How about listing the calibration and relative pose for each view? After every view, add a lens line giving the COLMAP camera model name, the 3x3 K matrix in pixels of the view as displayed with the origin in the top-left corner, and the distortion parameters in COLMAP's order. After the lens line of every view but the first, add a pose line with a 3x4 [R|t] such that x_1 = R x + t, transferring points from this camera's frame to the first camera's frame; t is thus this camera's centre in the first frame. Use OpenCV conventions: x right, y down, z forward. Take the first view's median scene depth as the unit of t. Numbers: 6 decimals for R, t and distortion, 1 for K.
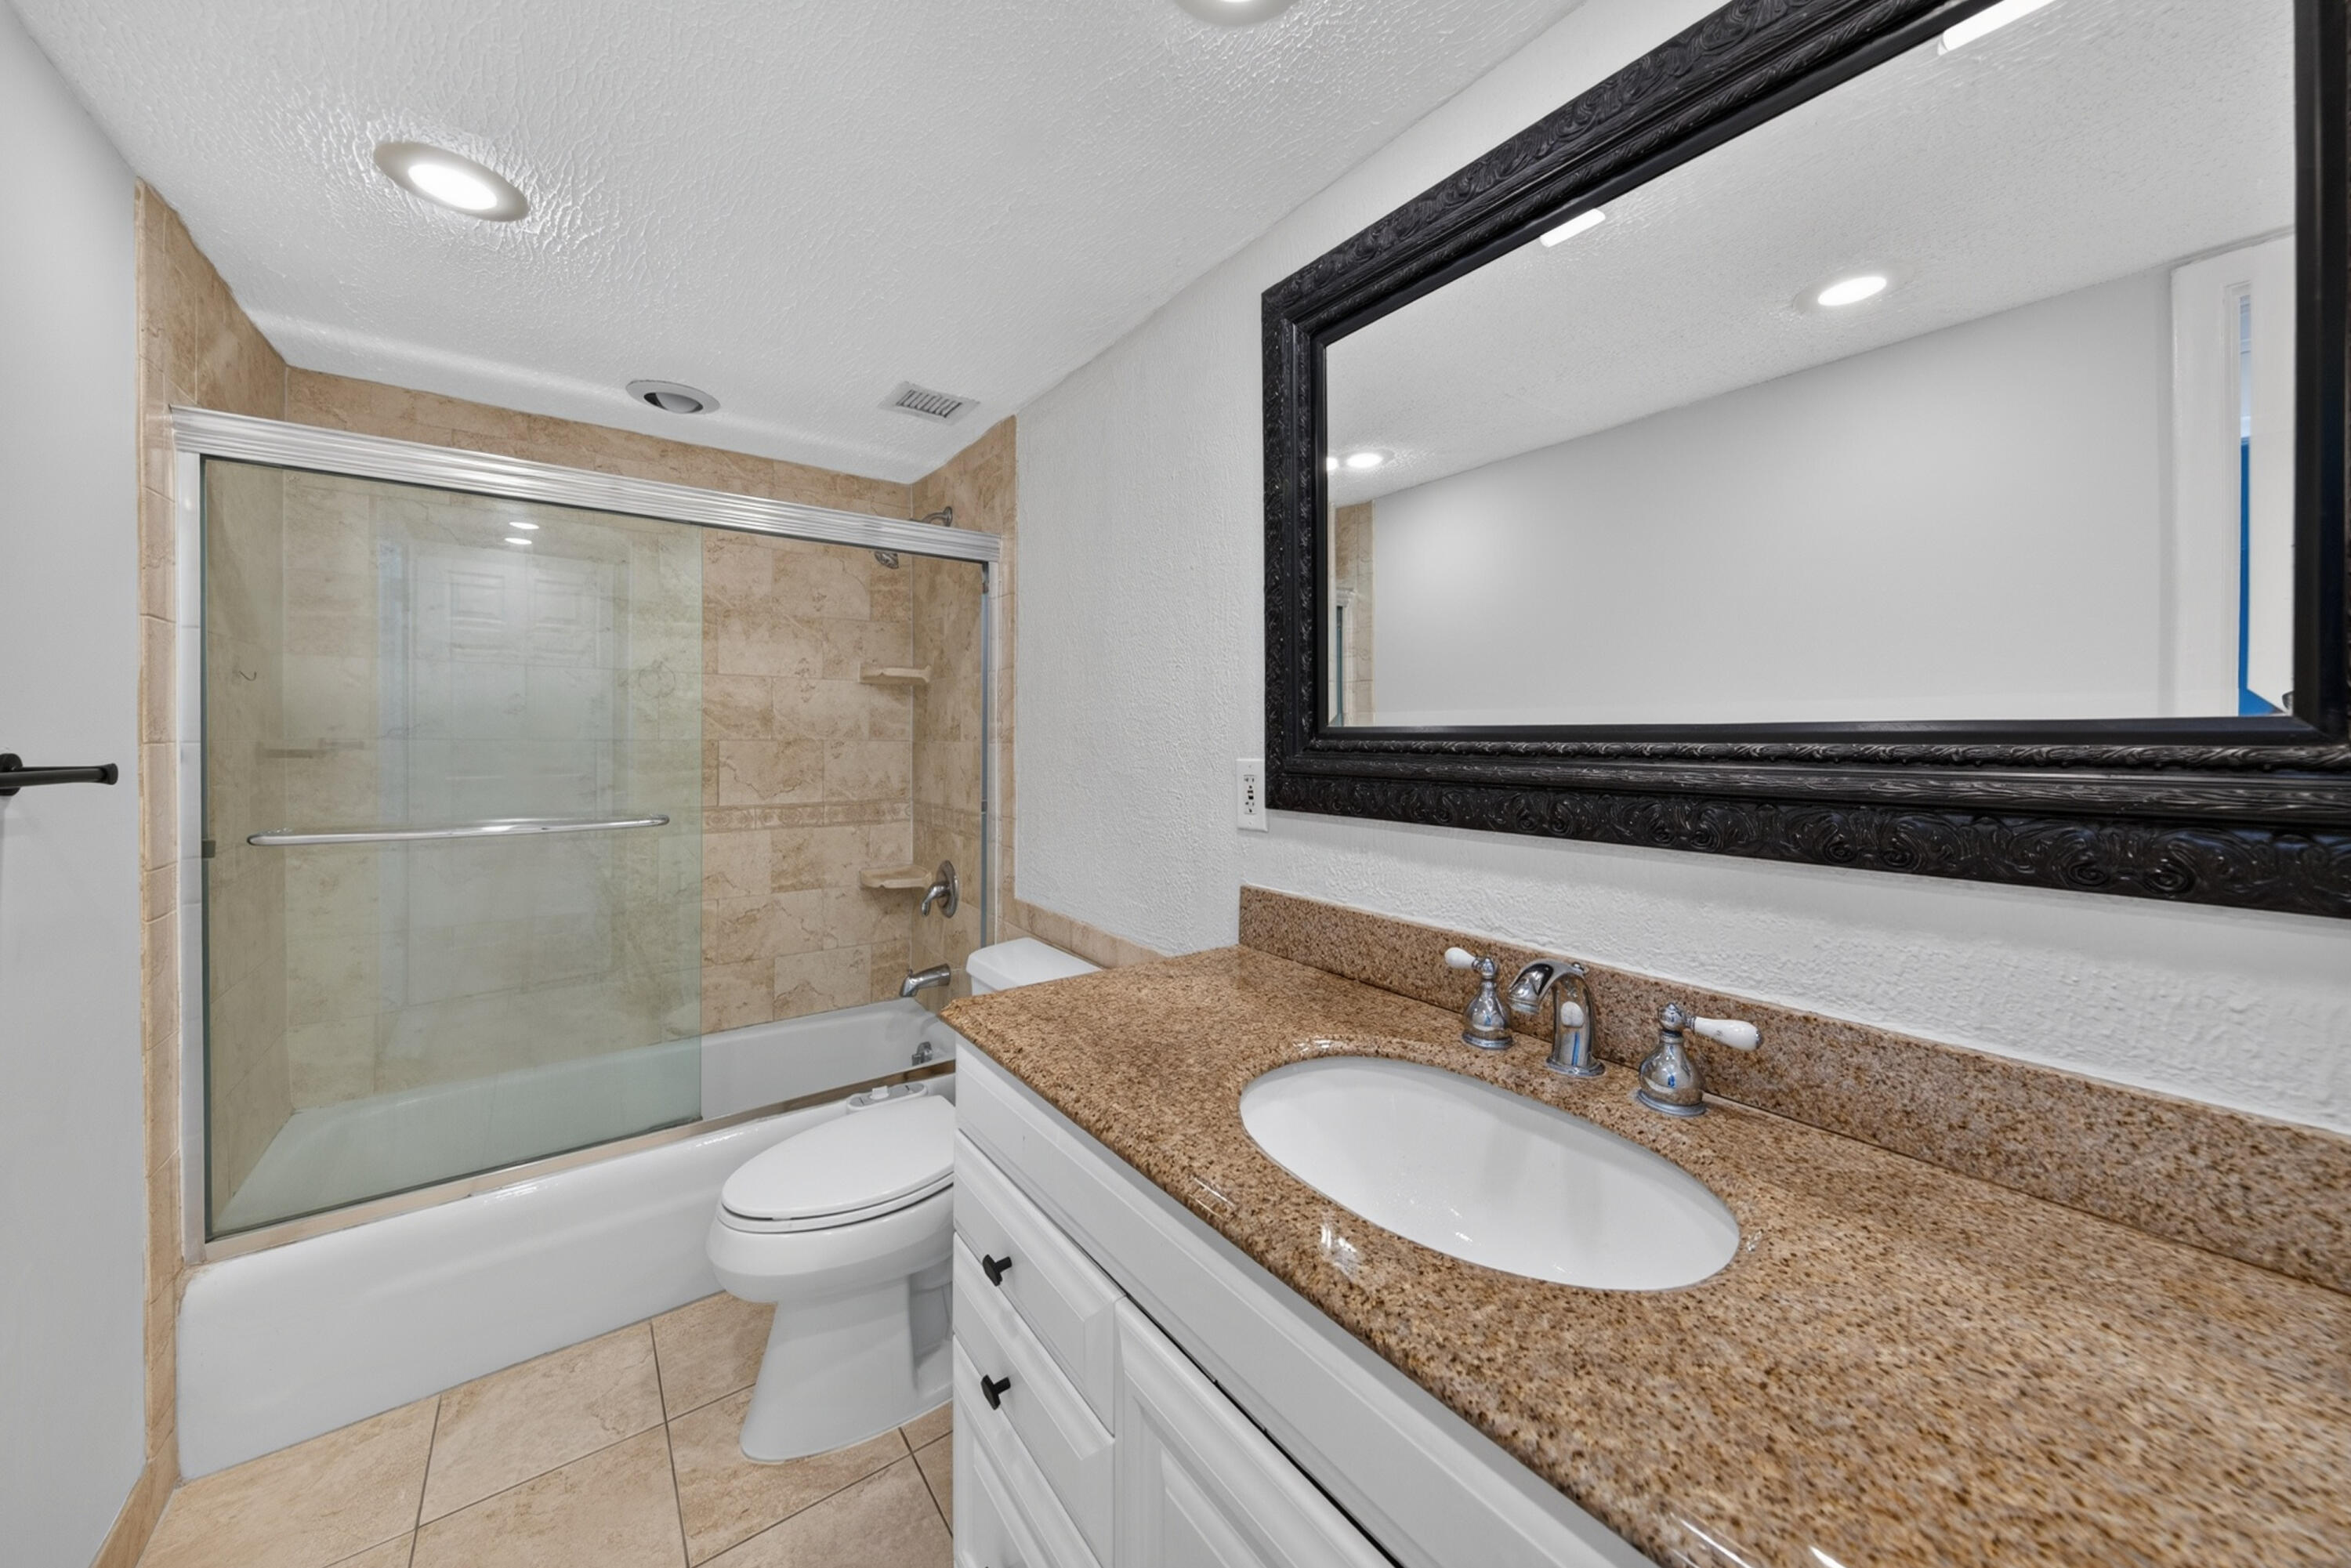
lens RADIAL K [[827.7, 0, 1179.2], [0, 827.7, 747.5], [0, 0, 1]] dist [0.000984, 0.000025]
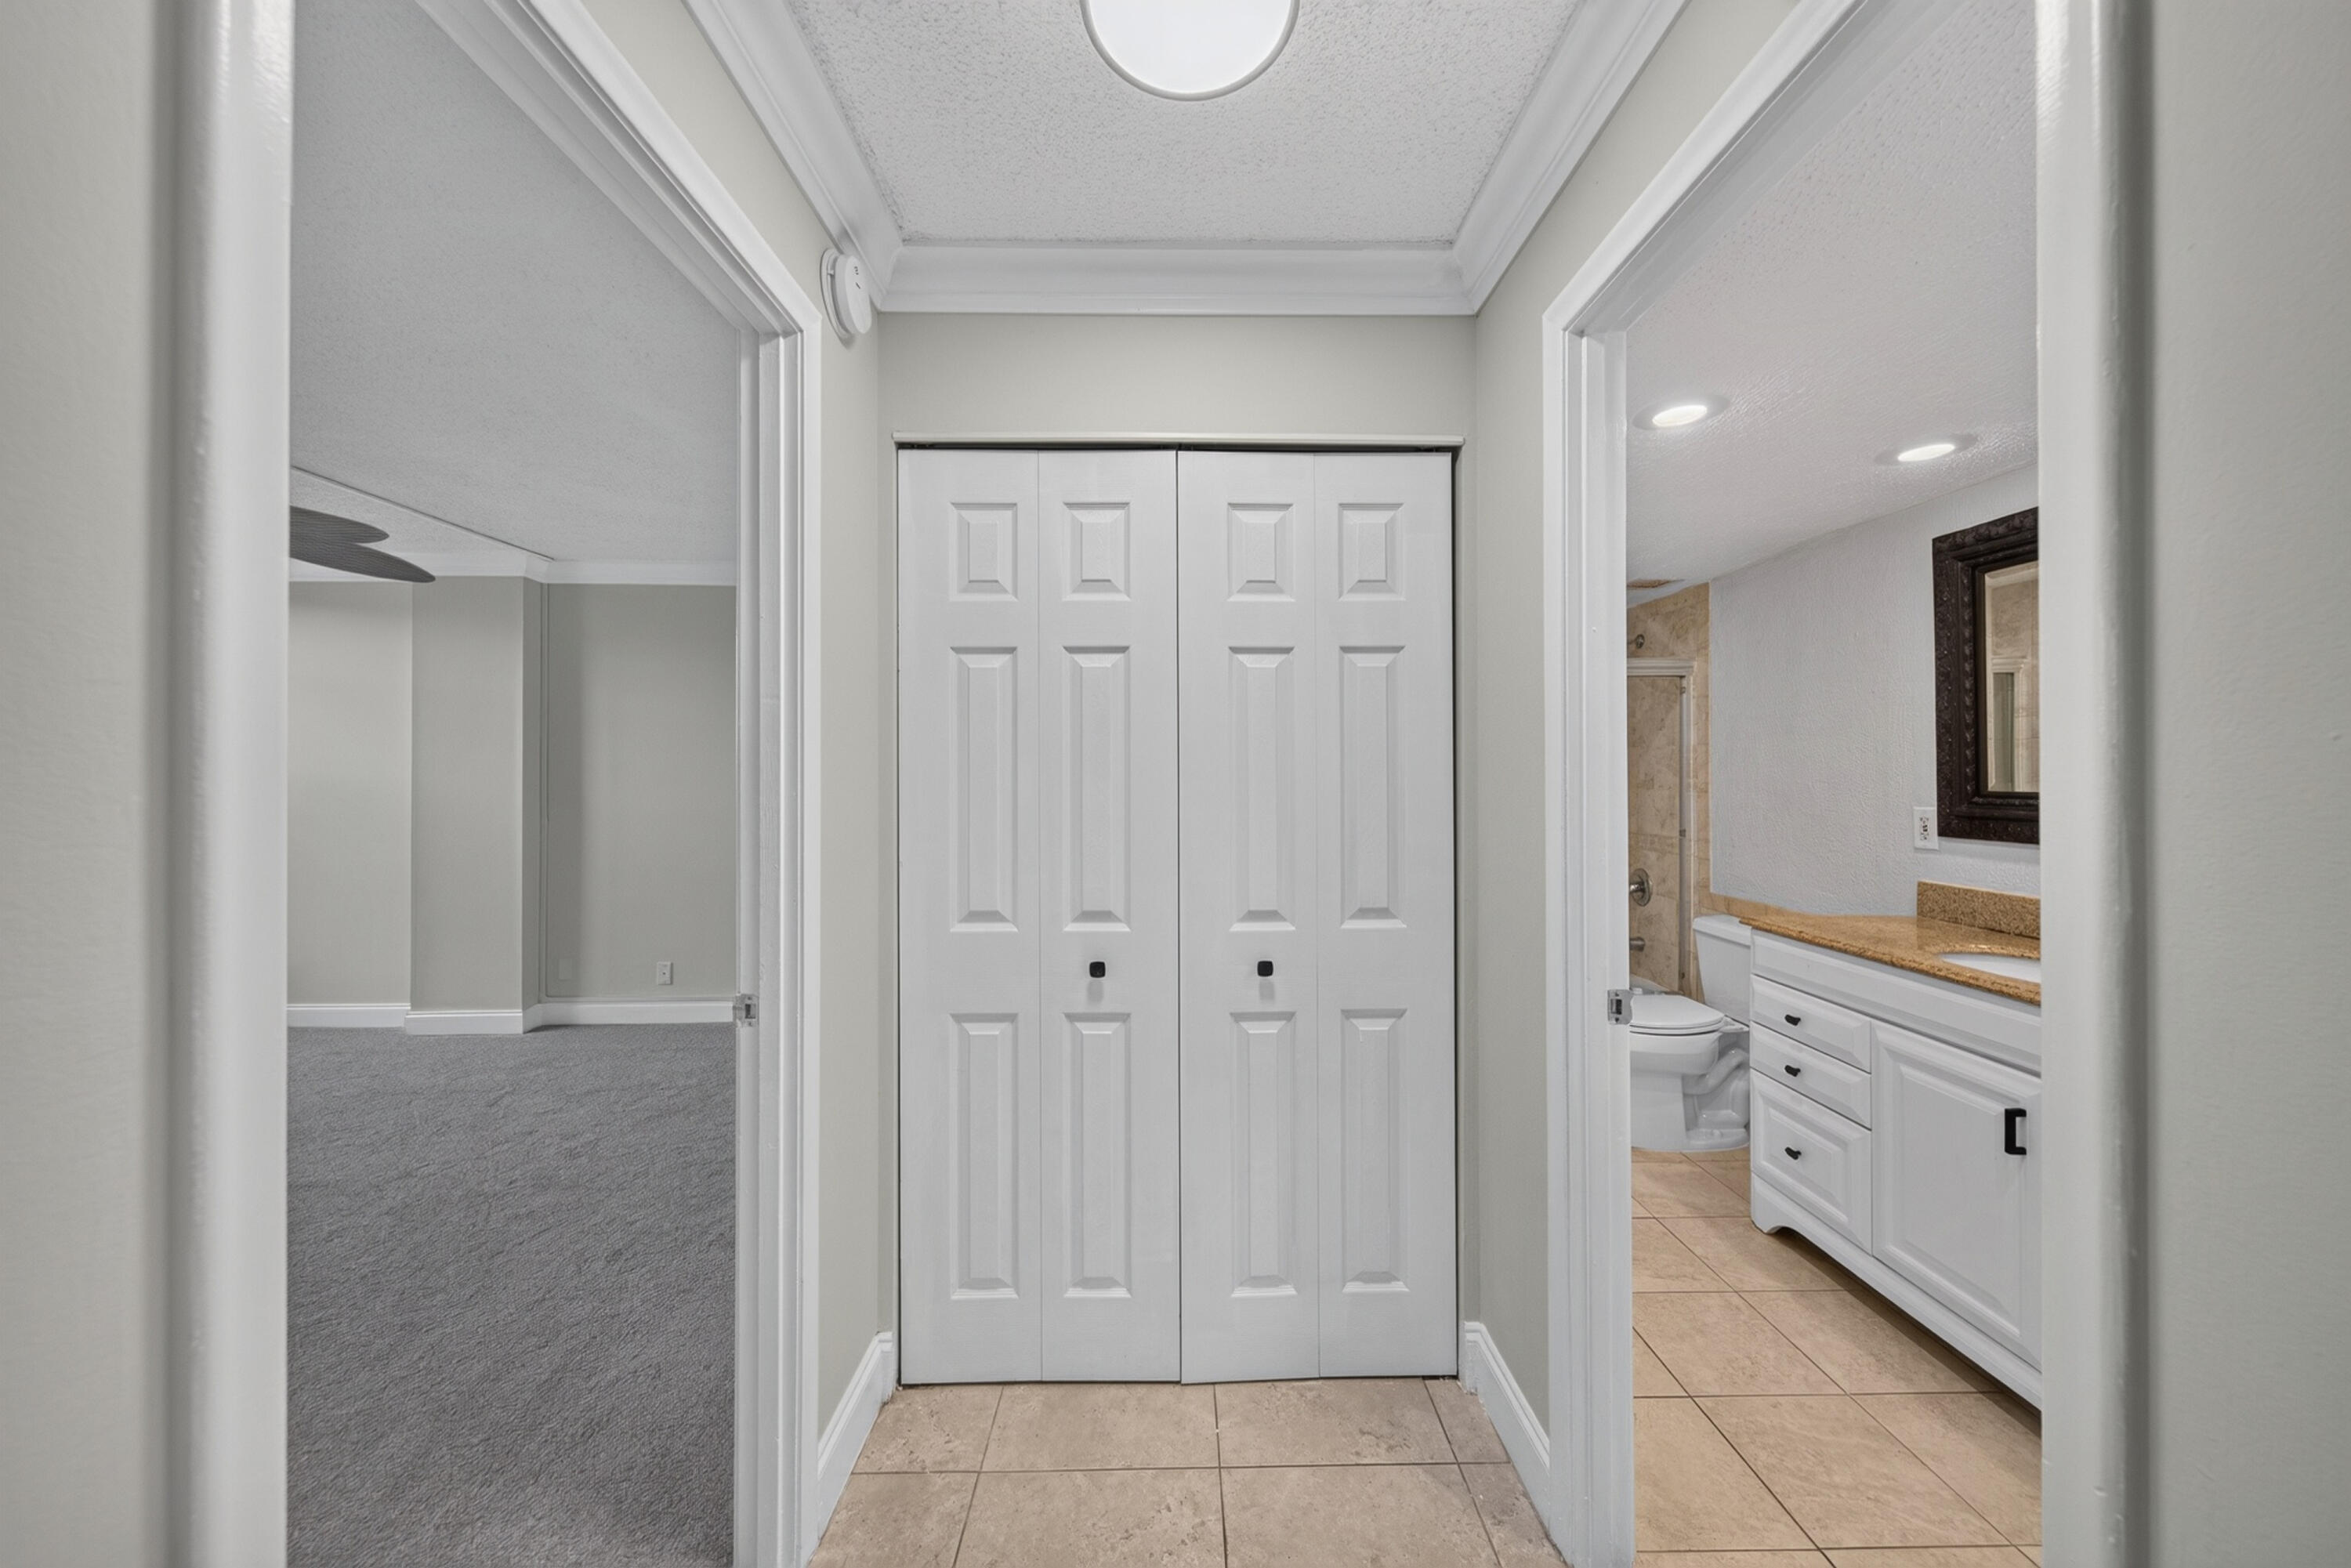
lens RADIAL K [[798.3, 0, 1186.9], [0, 798.3, 776.0], [0, 0, 1]] dist [0.001223, 0.000027]
pose [[0.813347, -0.004901, -0.581758, -0.129843], [0.000983, 0.999975, -0.007050, -0.027679], [0.581778, 0.005162, 0.813331, -0.825259]]
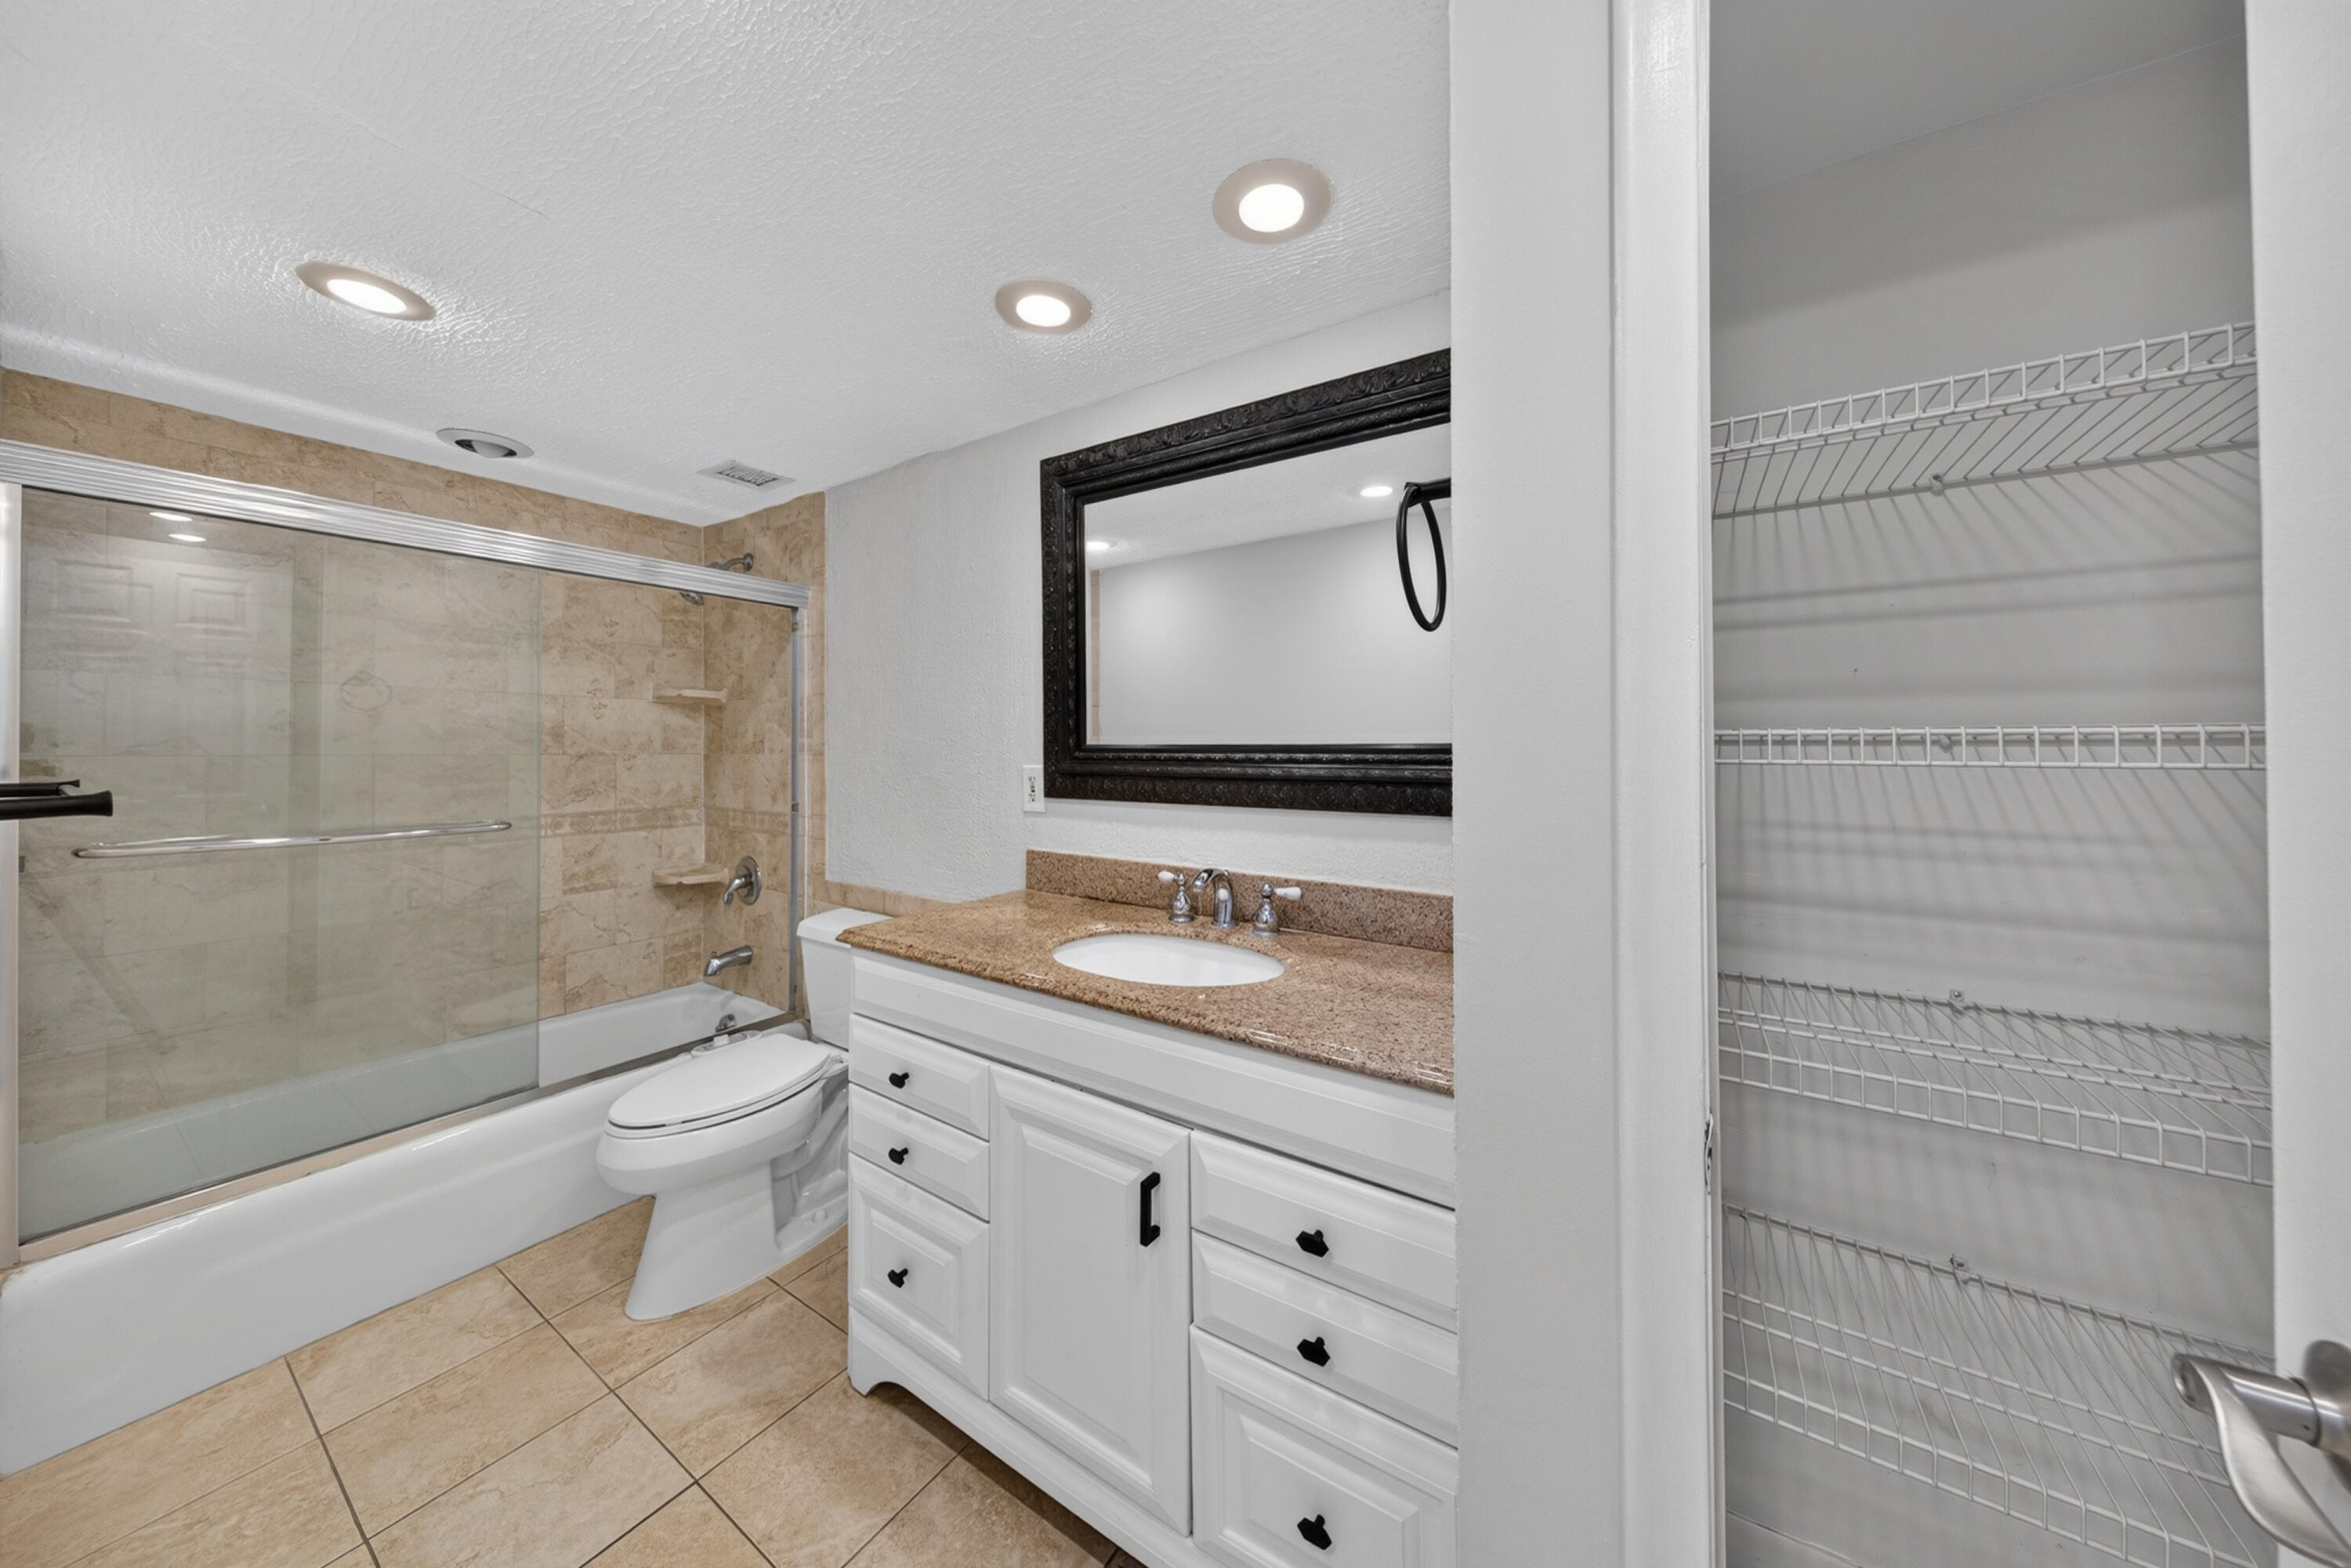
lens RADIAL K [[758.5, 0, 1162.1], [0, 758.5, 739.9], [0, 0, 1]] dist [0.004322, -0.000009]
pose [[0.946335, -0.000791, 0.323186, -0.092499], [0.007581, 0.999776, -0.019751, -0.002118], [-0.323098, 0.021141, 0.946129, -0.255915]]
